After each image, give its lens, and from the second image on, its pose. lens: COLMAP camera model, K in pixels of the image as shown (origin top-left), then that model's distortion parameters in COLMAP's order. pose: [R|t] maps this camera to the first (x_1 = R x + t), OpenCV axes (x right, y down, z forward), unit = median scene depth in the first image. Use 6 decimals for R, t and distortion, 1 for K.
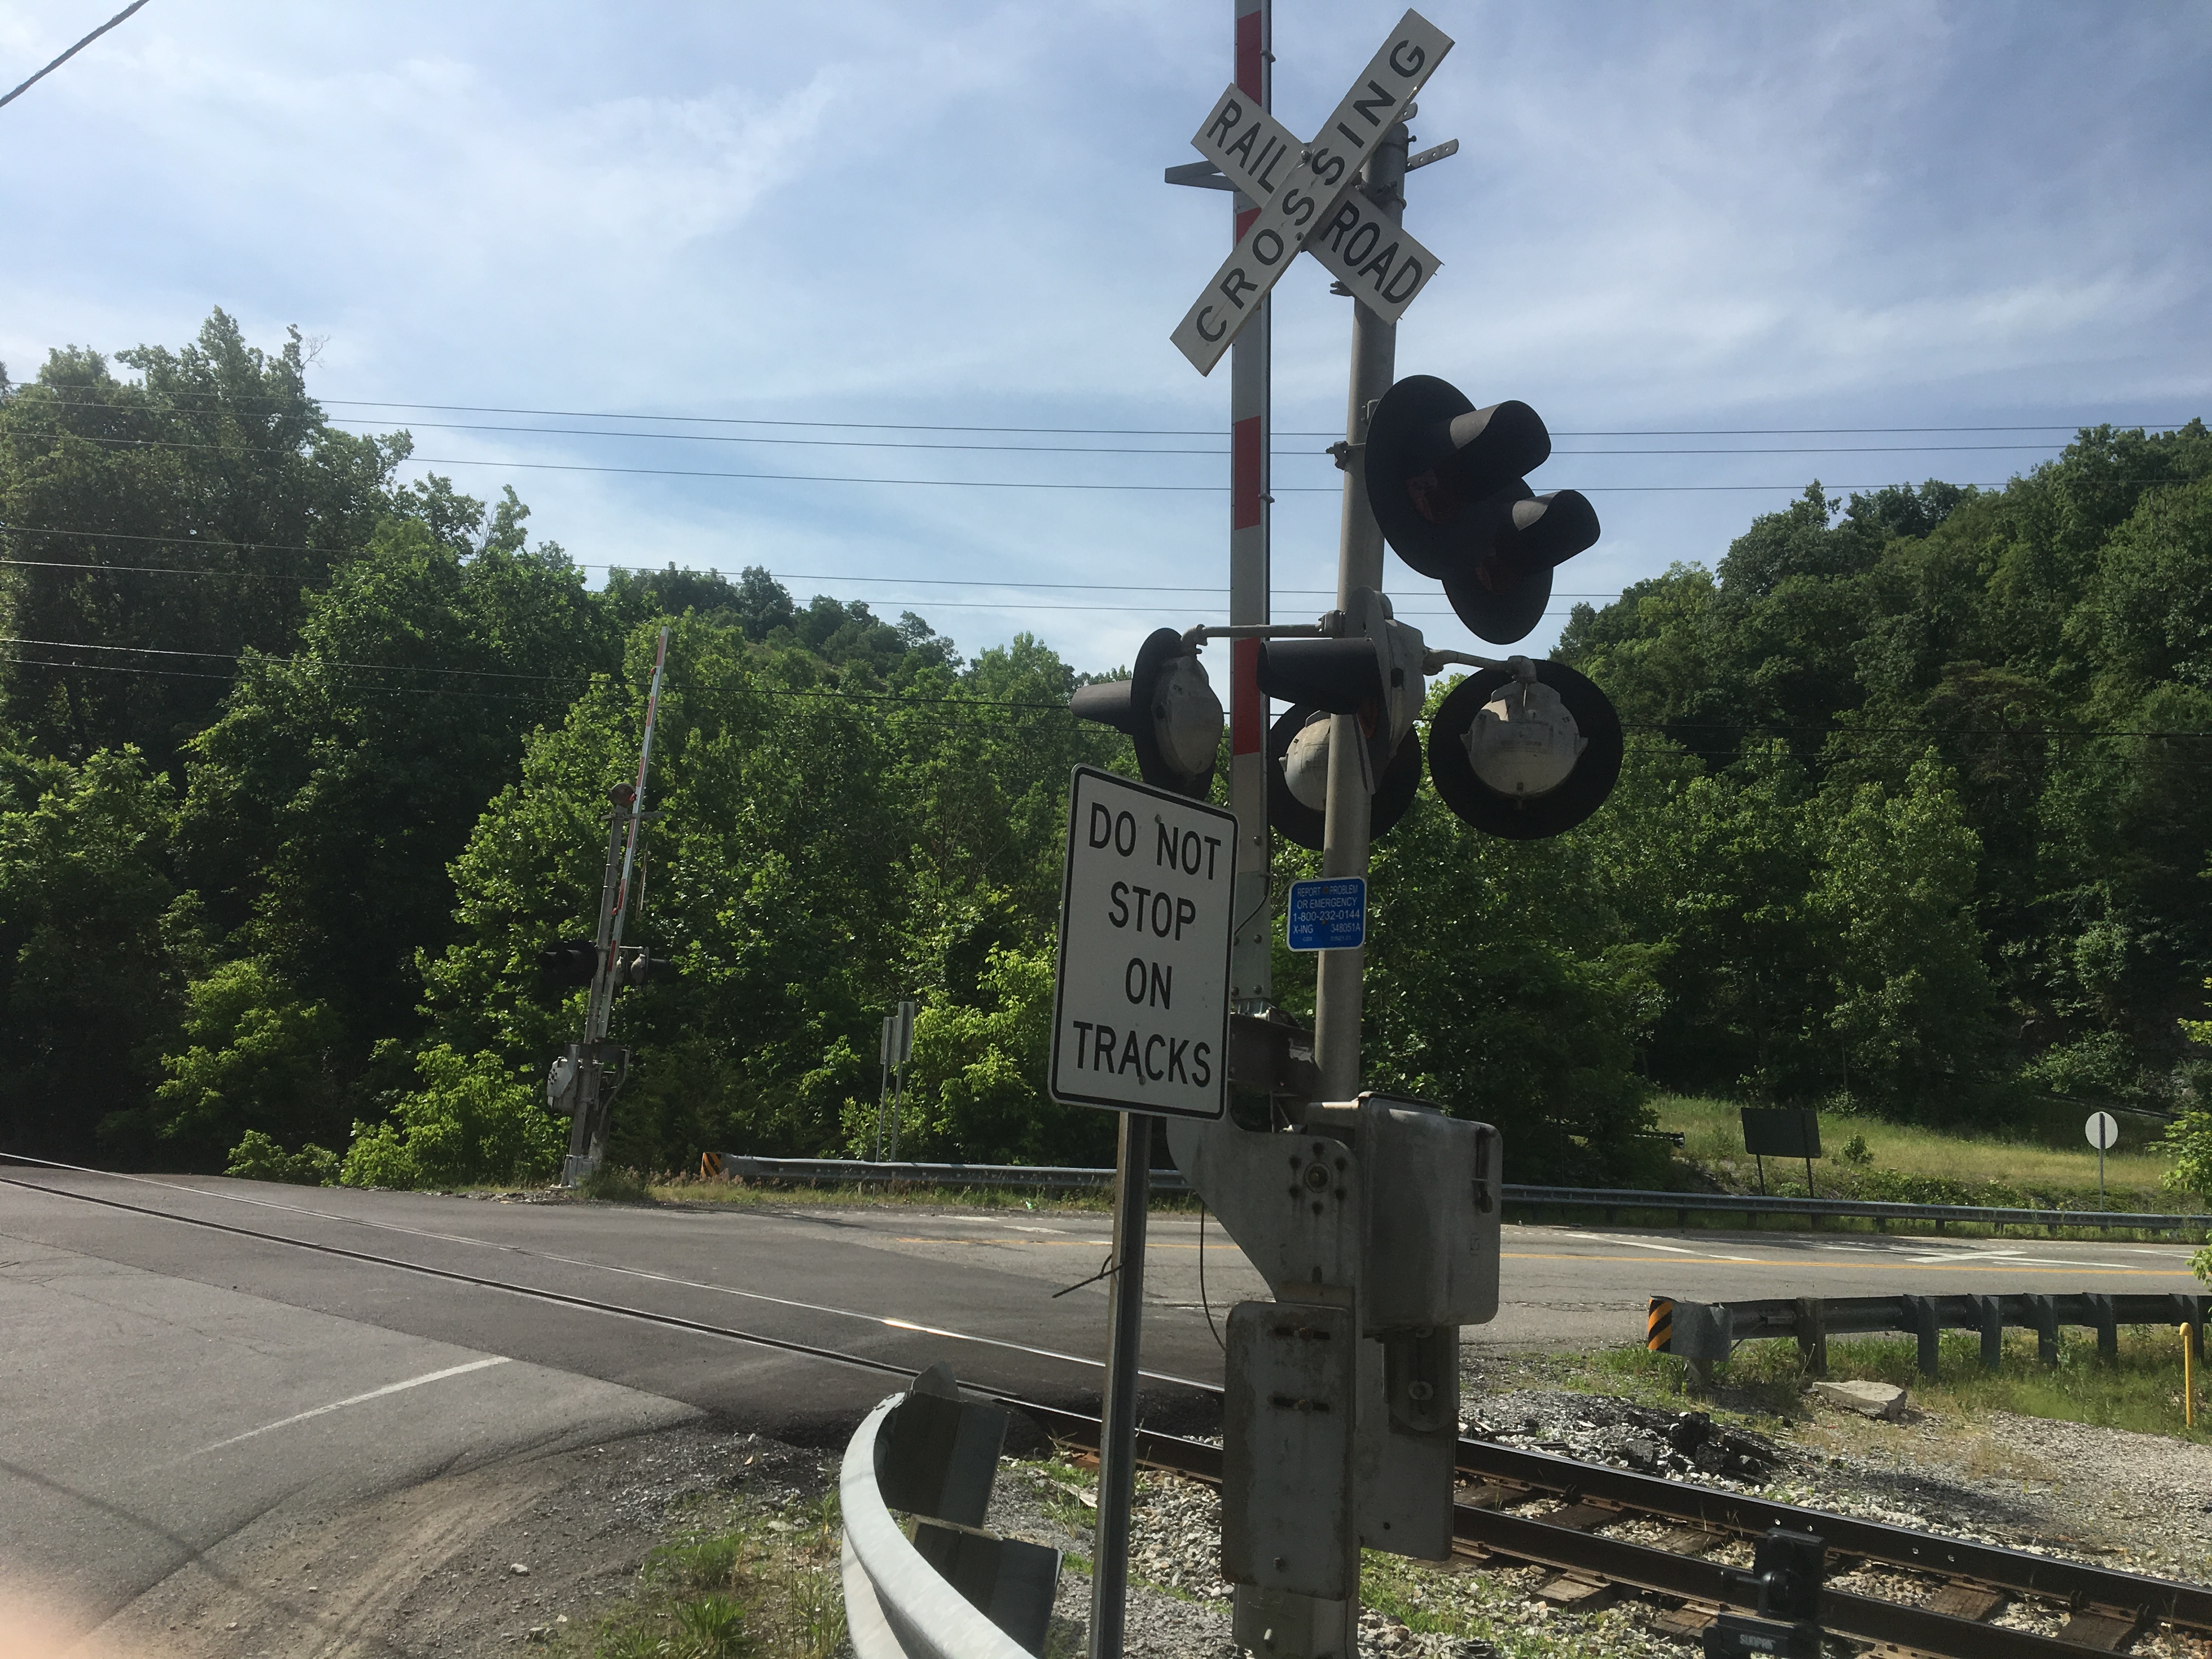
lens RADIAL K [[1907.9, 0, 1070.4], [0, 1907.9, 824.9], [0, 0, 1]] dist [0.079636, -0.113027]
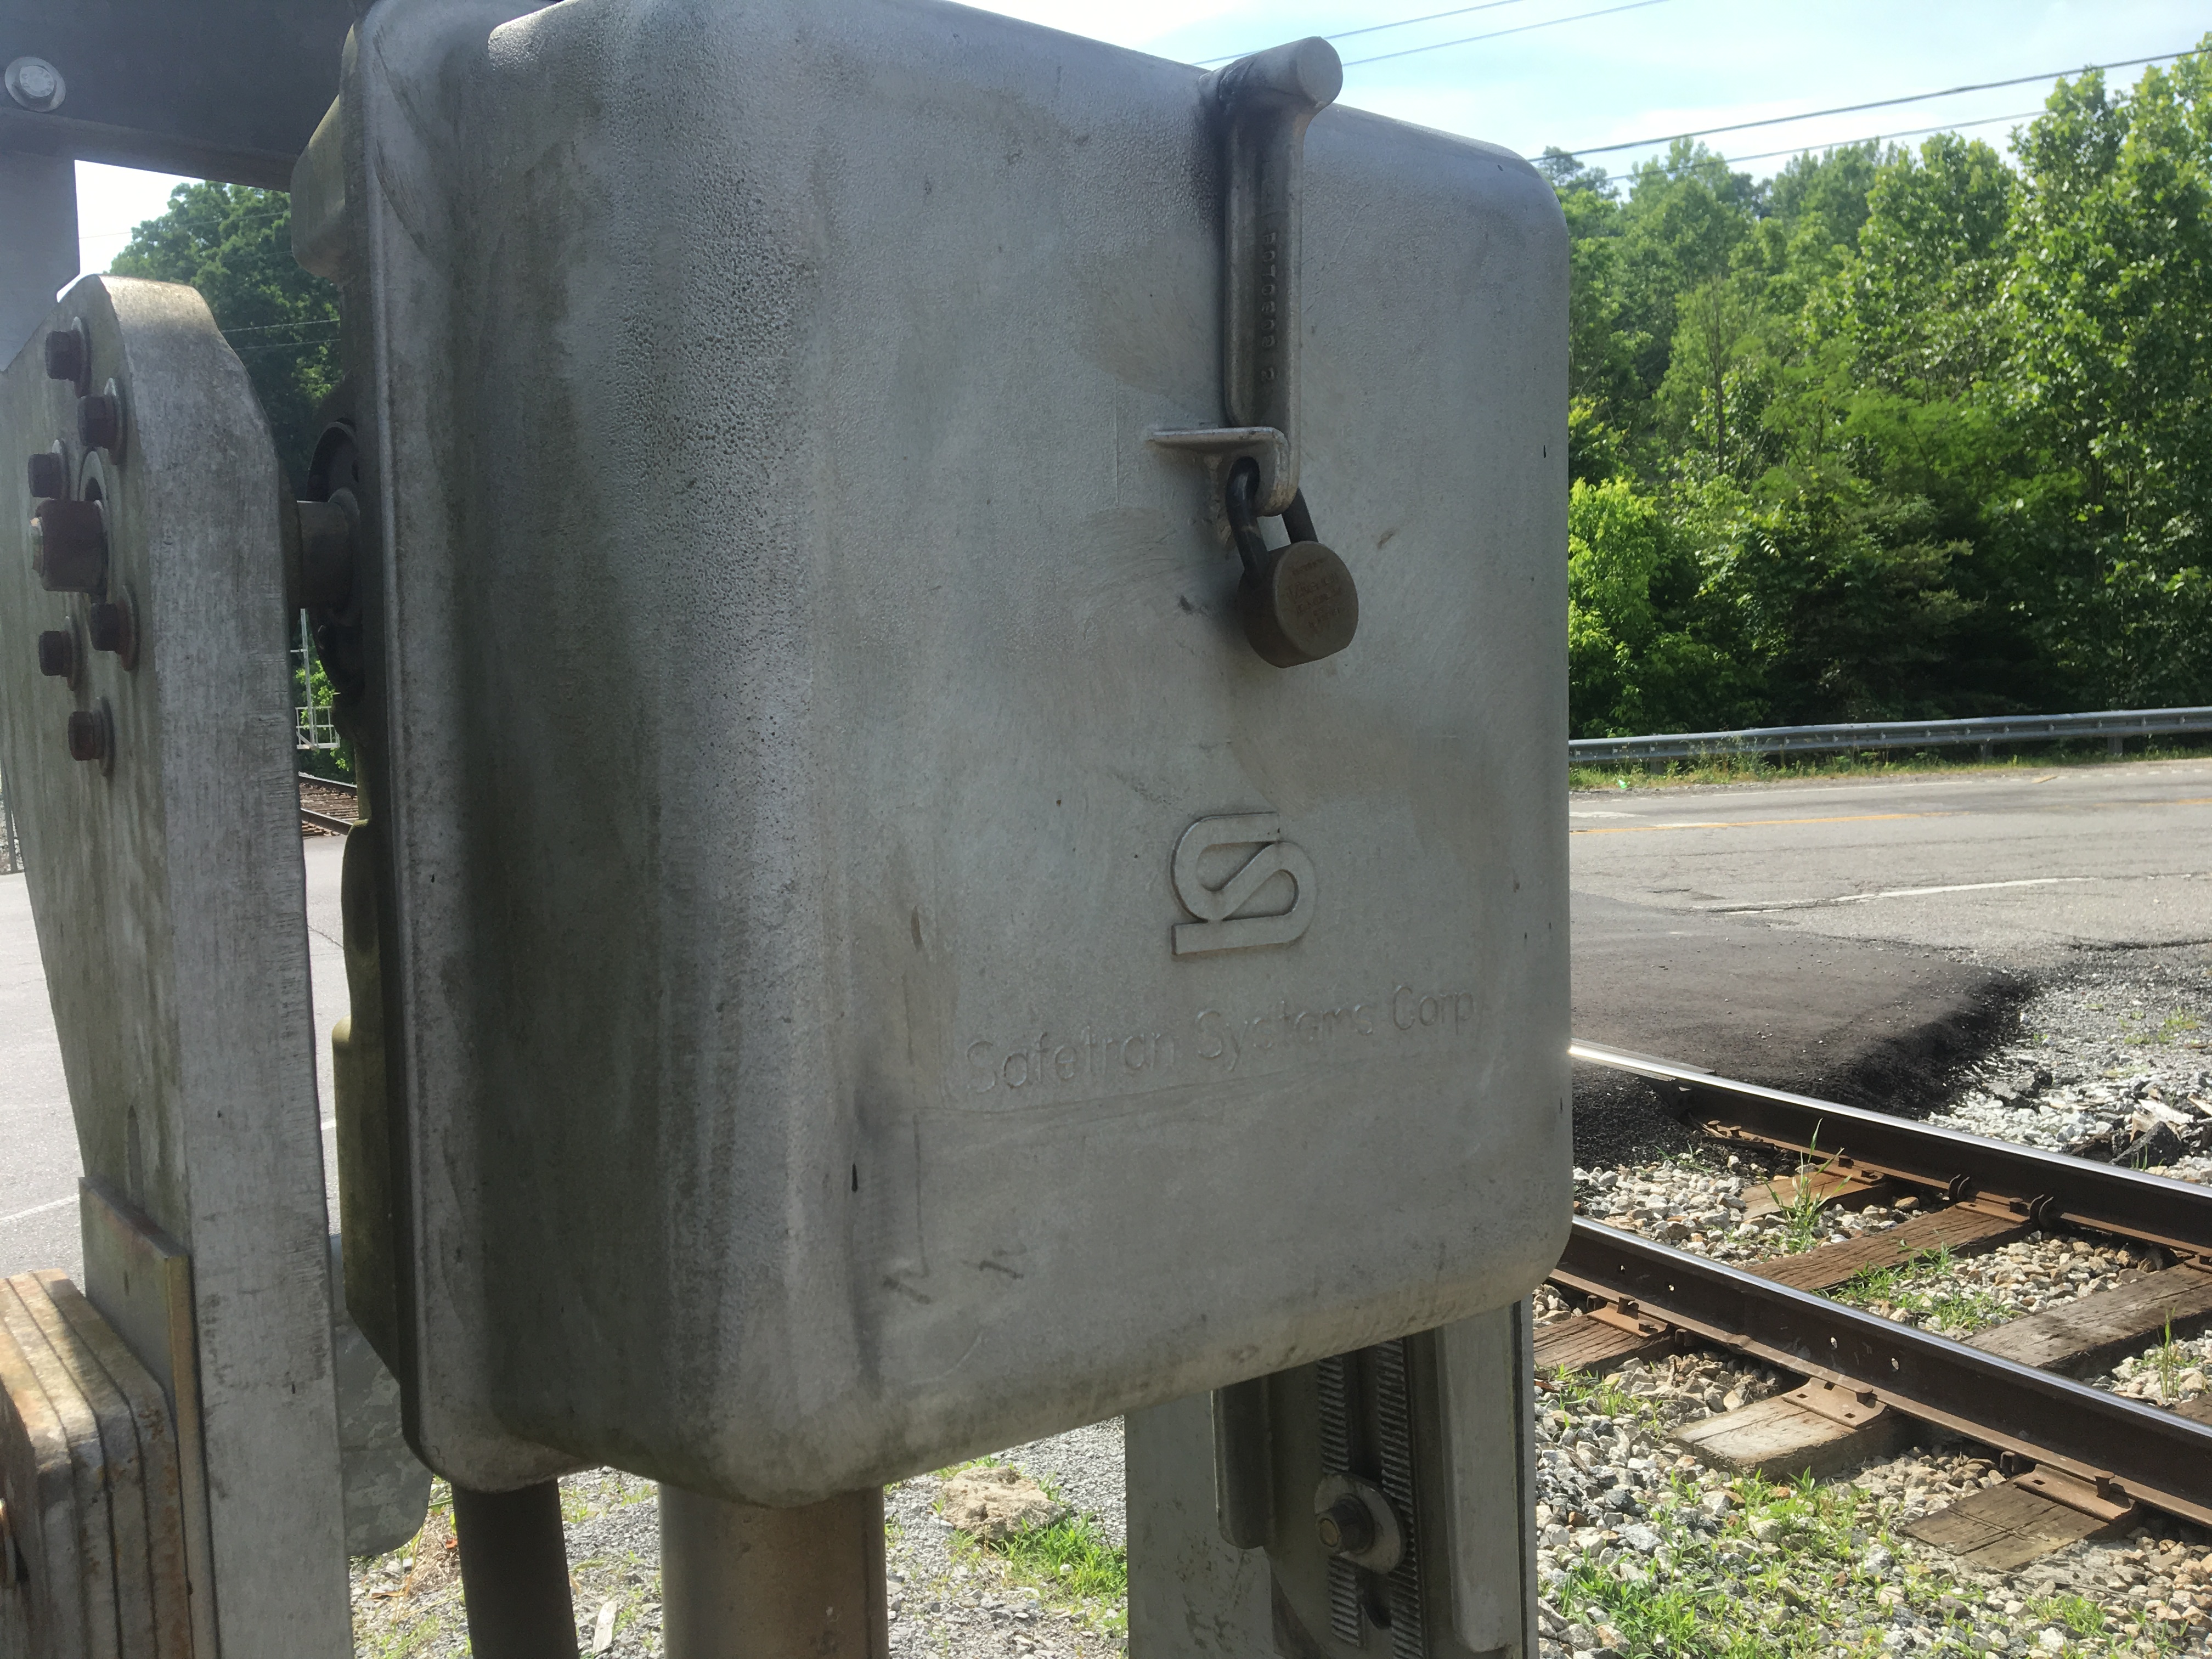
lens RADIAL K [[1878.9, 0, 1106.0], [0, 1878.9, 829.5], [0, 0, 1]] dist [0.088860, -0.136794]
pose [[0.933468, -0.072651, -0.351226, 0.044879], [0.144257, 0.972619, 0.182212, 0.033186], [0.328371, -0.220756, 0.918389, 0.154799]]
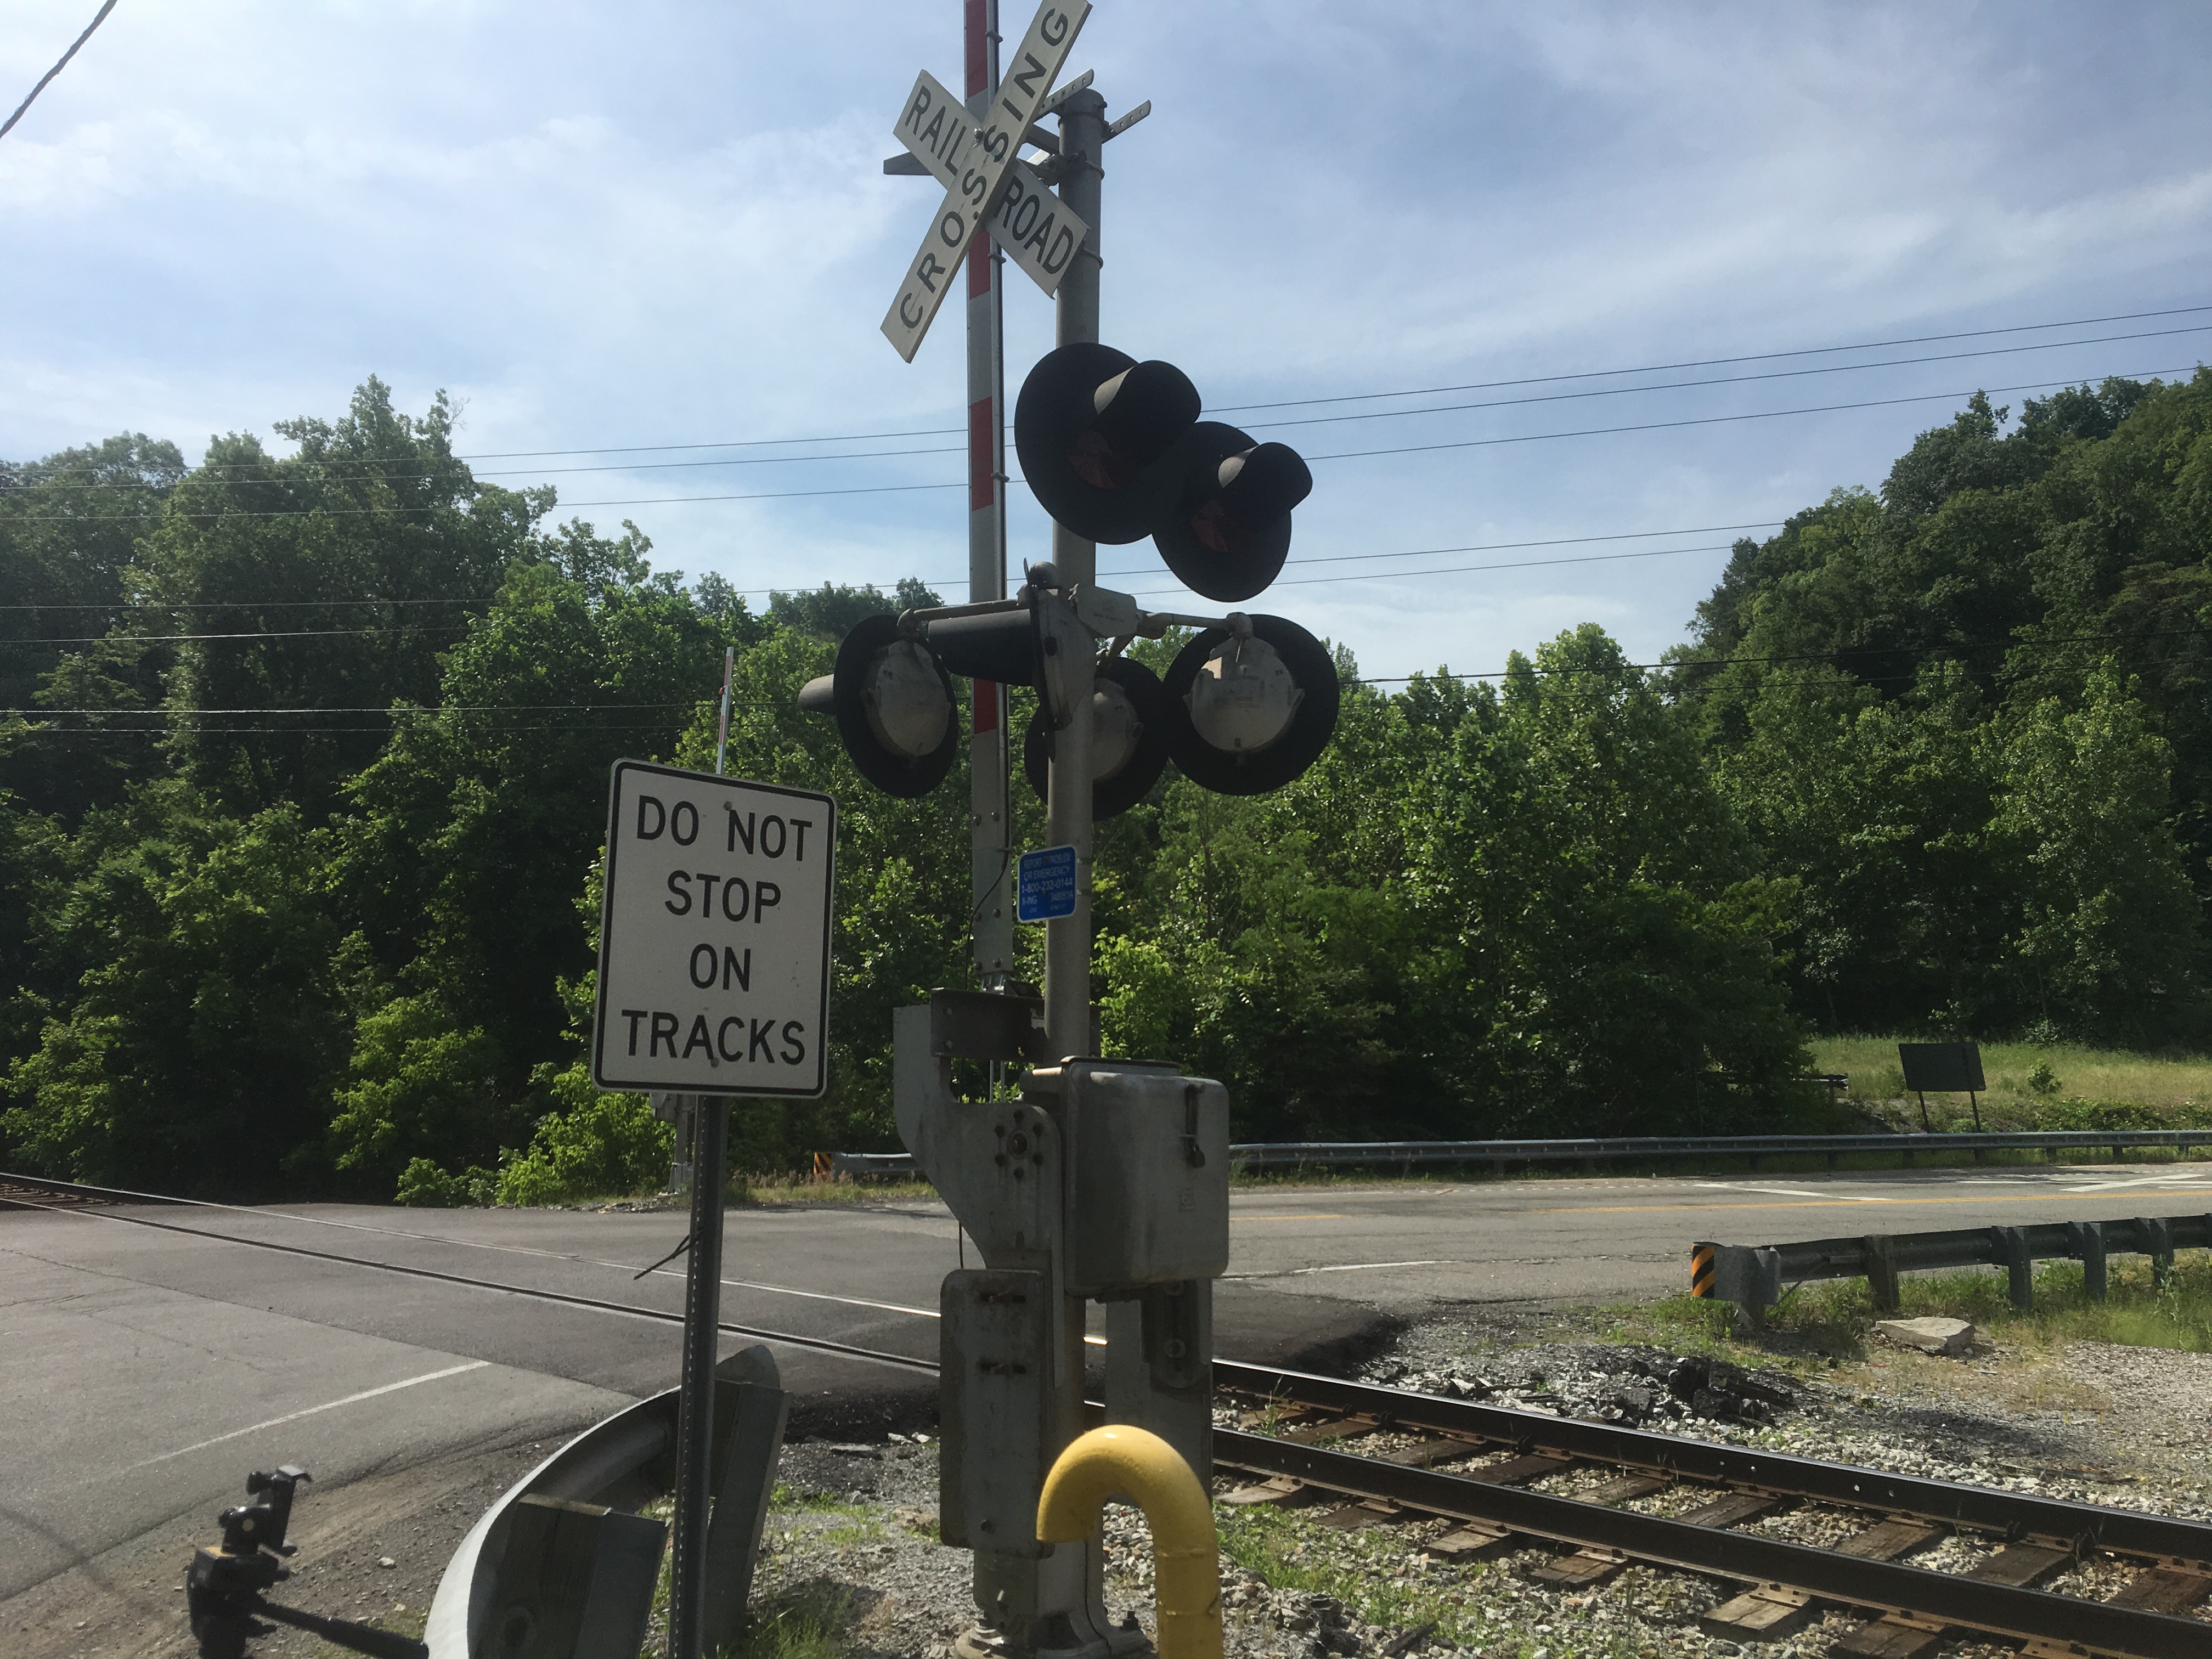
lens RADIAL K [[1888.1, 0, 1074.4], [0, 1888.1, 830.8], [0, 0, 1]] dist [0.094482, -0.146538]
pose [[0.992345, -0.075960, -0.097371, 0.047057], [0.076871, 0.997025, 0.005638, 0.002667], [0.096653, -0.013080, 0.995232, 0.001354]]
